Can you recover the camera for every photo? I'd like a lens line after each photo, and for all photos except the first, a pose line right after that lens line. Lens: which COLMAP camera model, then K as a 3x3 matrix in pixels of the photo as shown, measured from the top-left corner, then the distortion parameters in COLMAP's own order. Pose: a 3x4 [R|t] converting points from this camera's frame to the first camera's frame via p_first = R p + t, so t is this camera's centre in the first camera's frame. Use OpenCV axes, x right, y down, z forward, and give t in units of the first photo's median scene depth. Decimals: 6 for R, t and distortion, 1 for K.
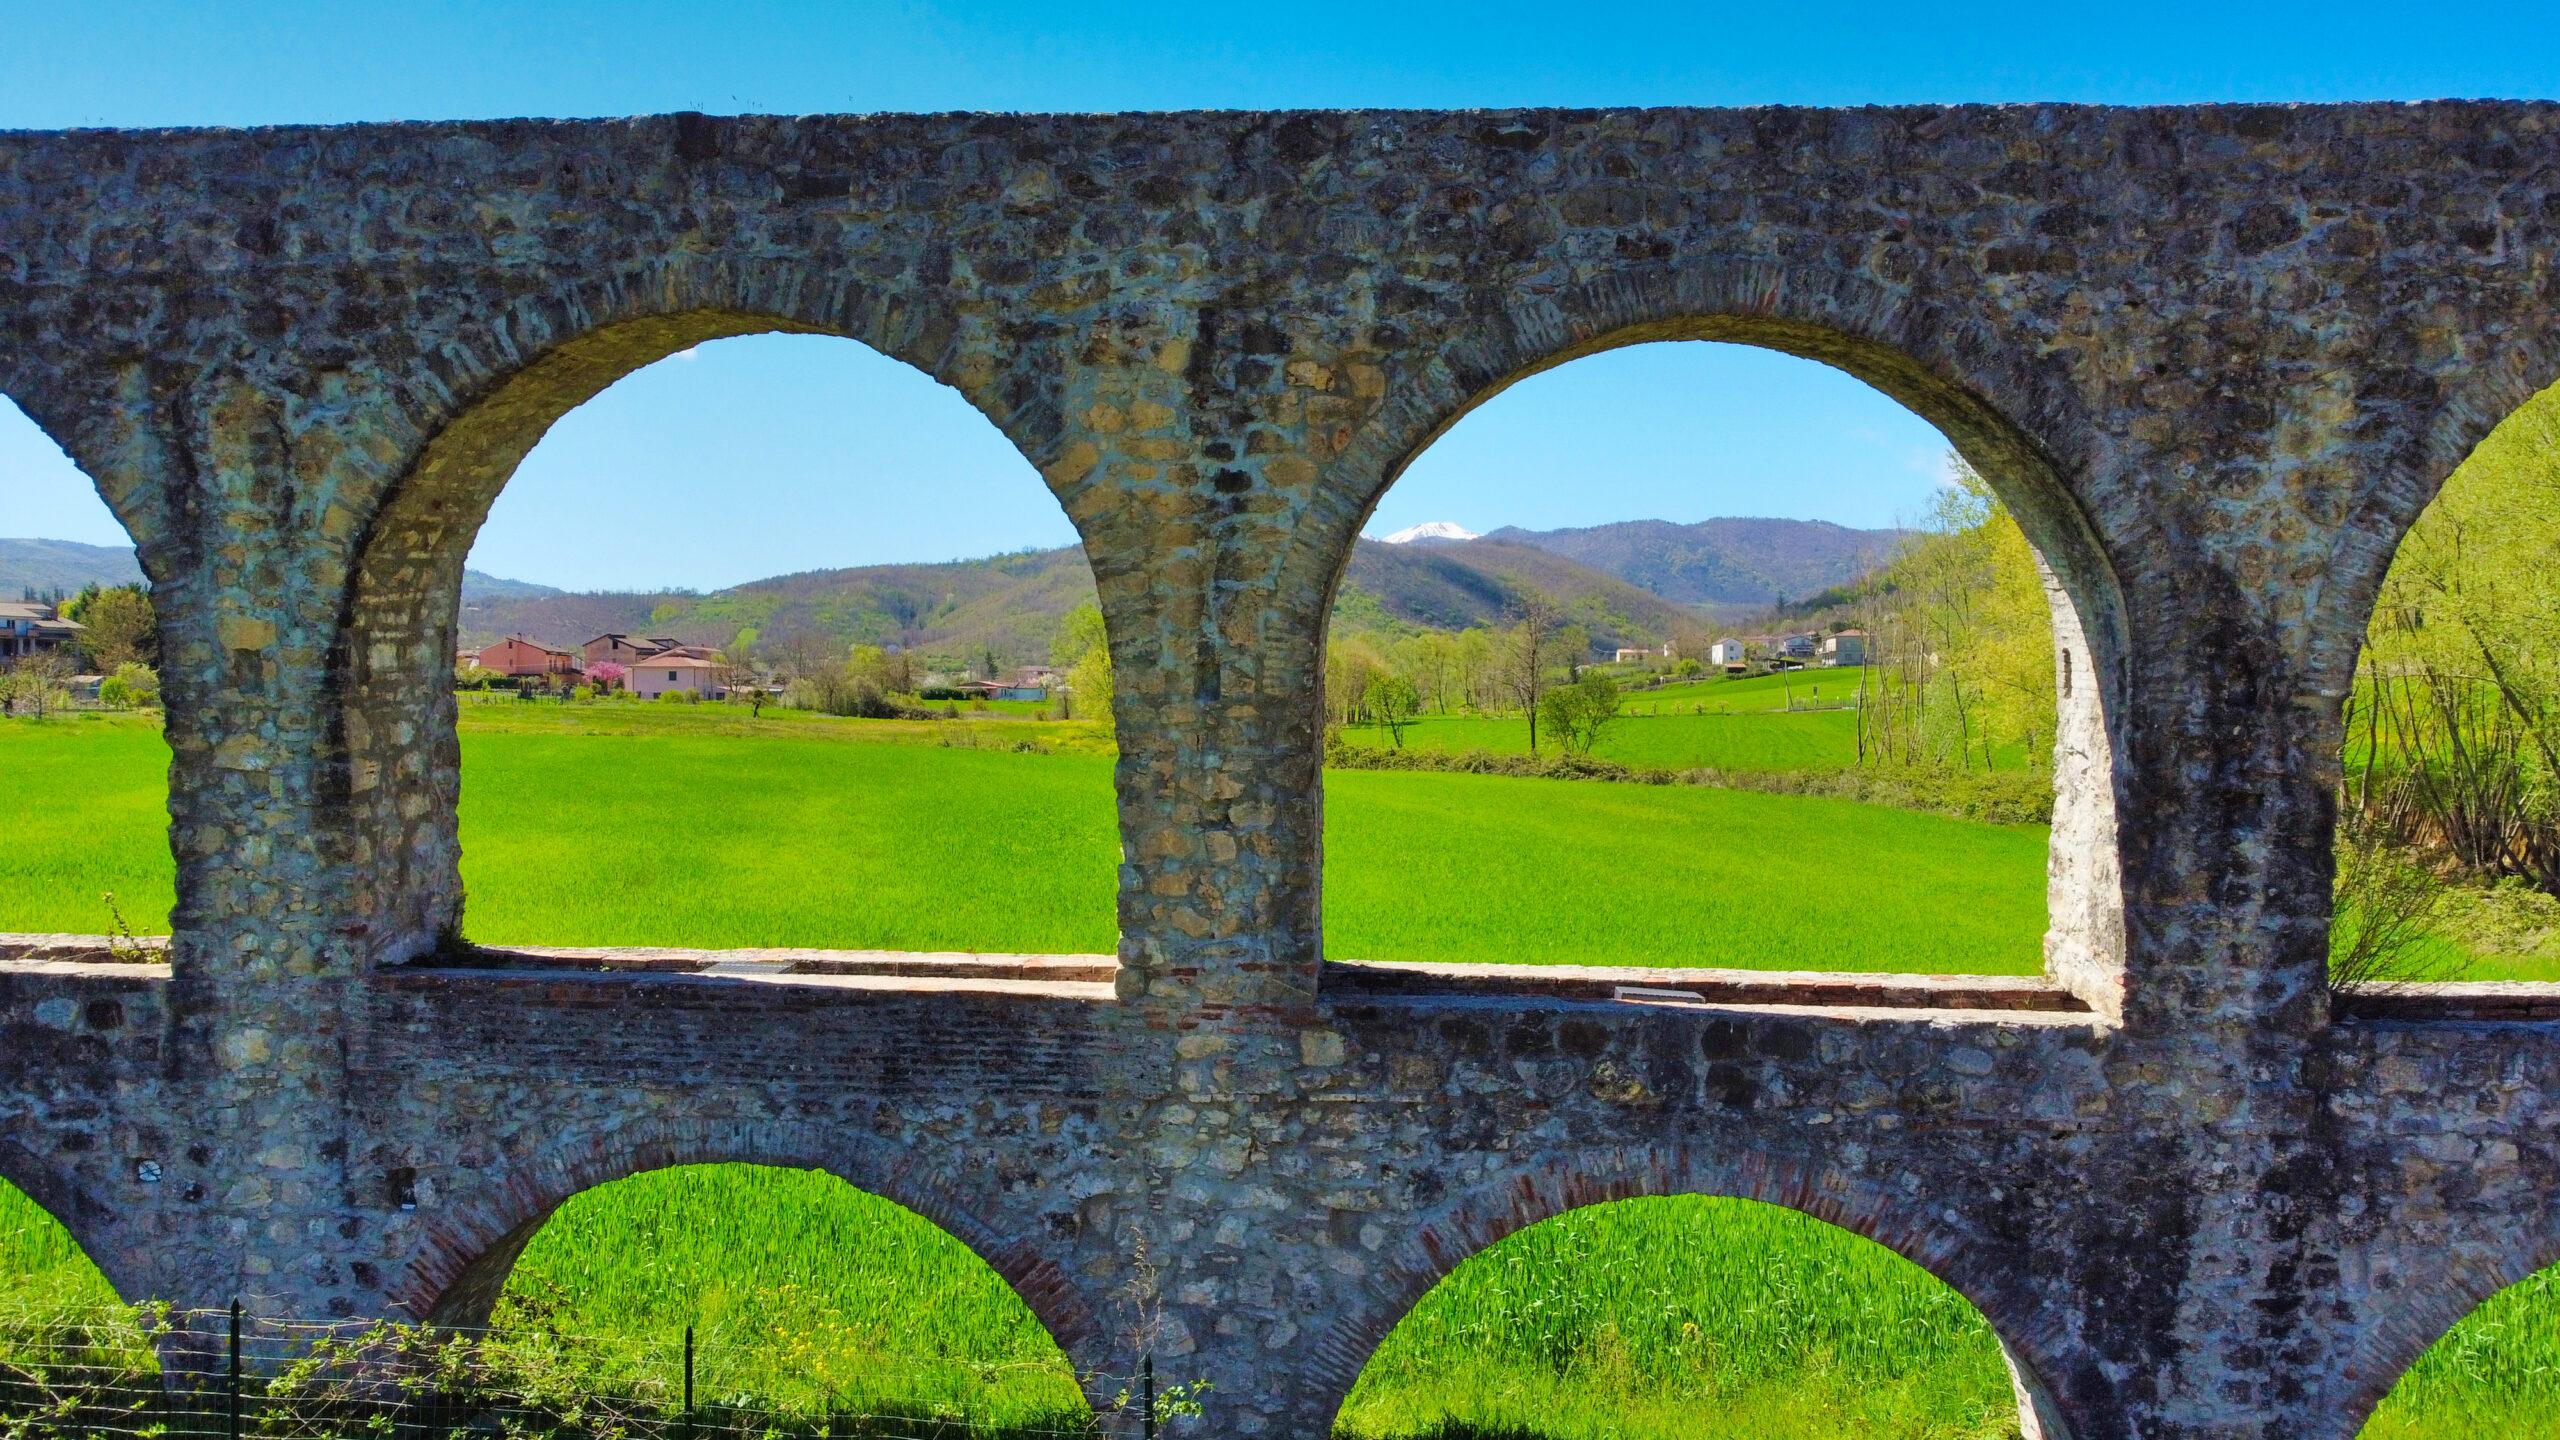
lens RADIAL K [[1927.4, 0, 1277.1], [0, 1927.4, 730.4], [0, 0, 1]] dist [0.010244, -0.014903]
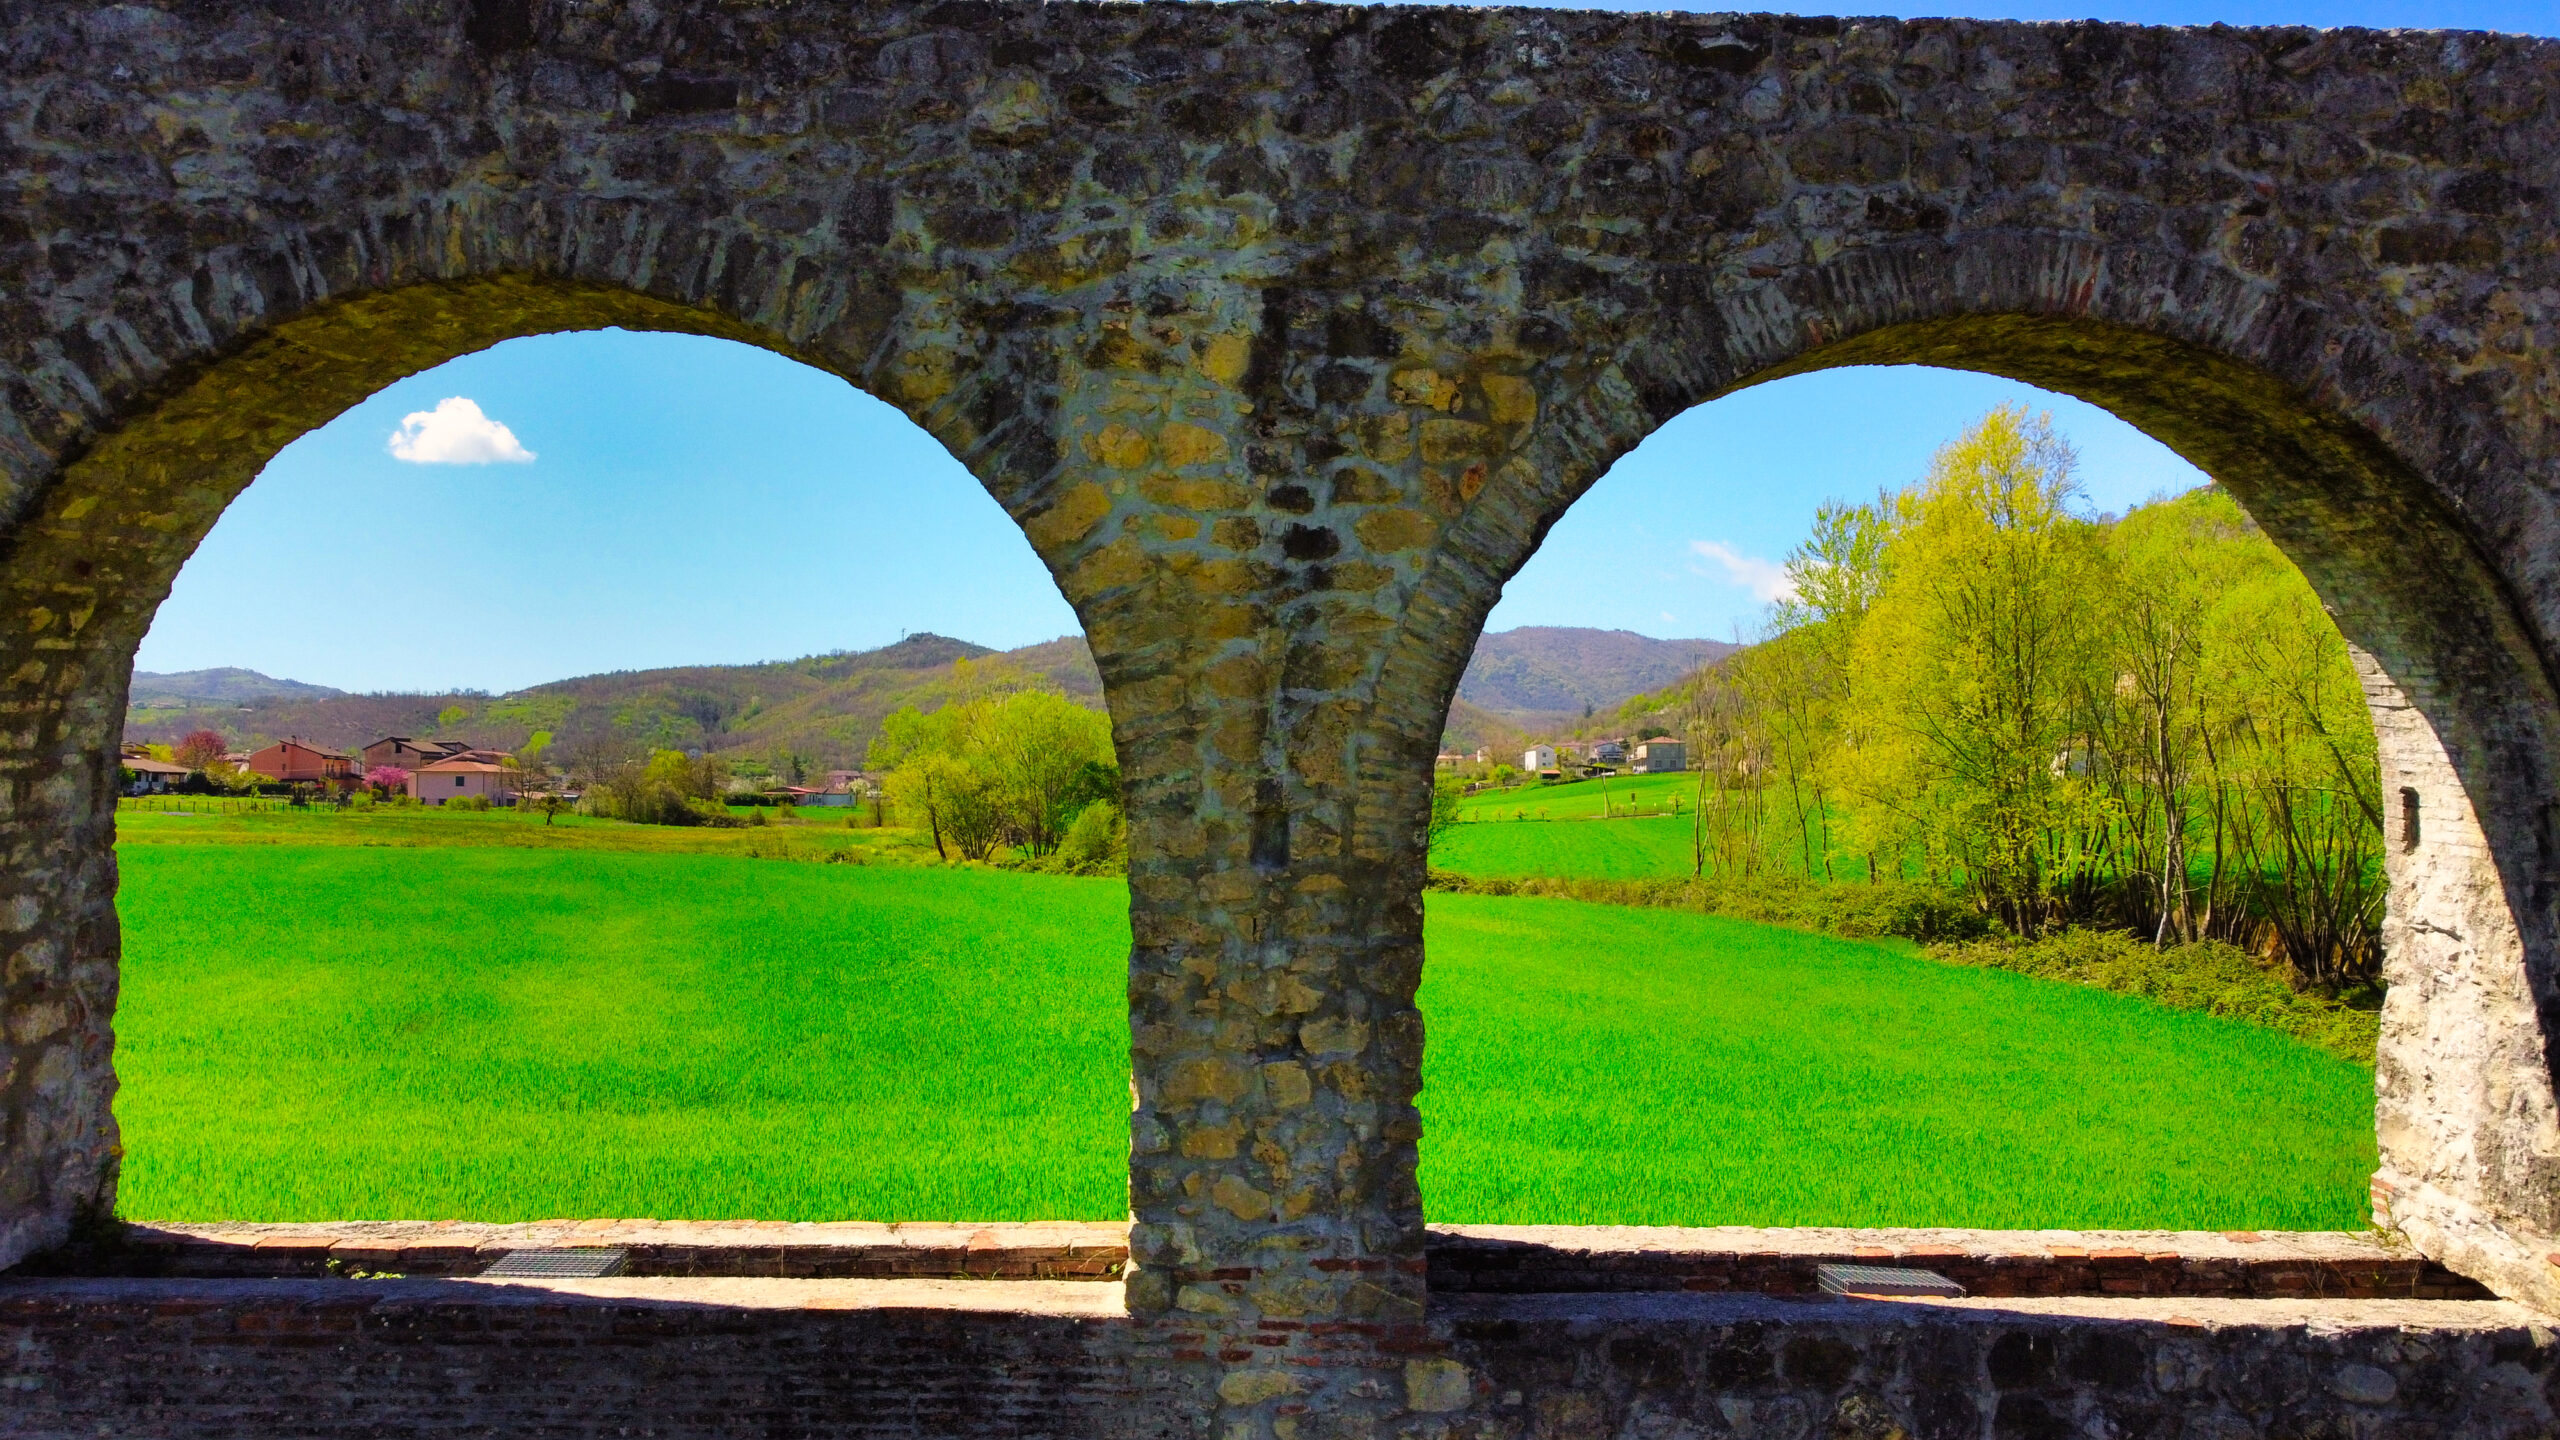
lens RADIAL K [[1927.4, 0, 1277.1], [0, 1927.4, 730.4], [0, 0, 1]] dist [0.010244, -0.014903]
pose [[0.995326, 0.003481, 0.096506, -0.098578], [0.001773, 0.998523, -0.054300, -0.026572], [-0.096553, 0.054218, 0.993850, 0.328727]]
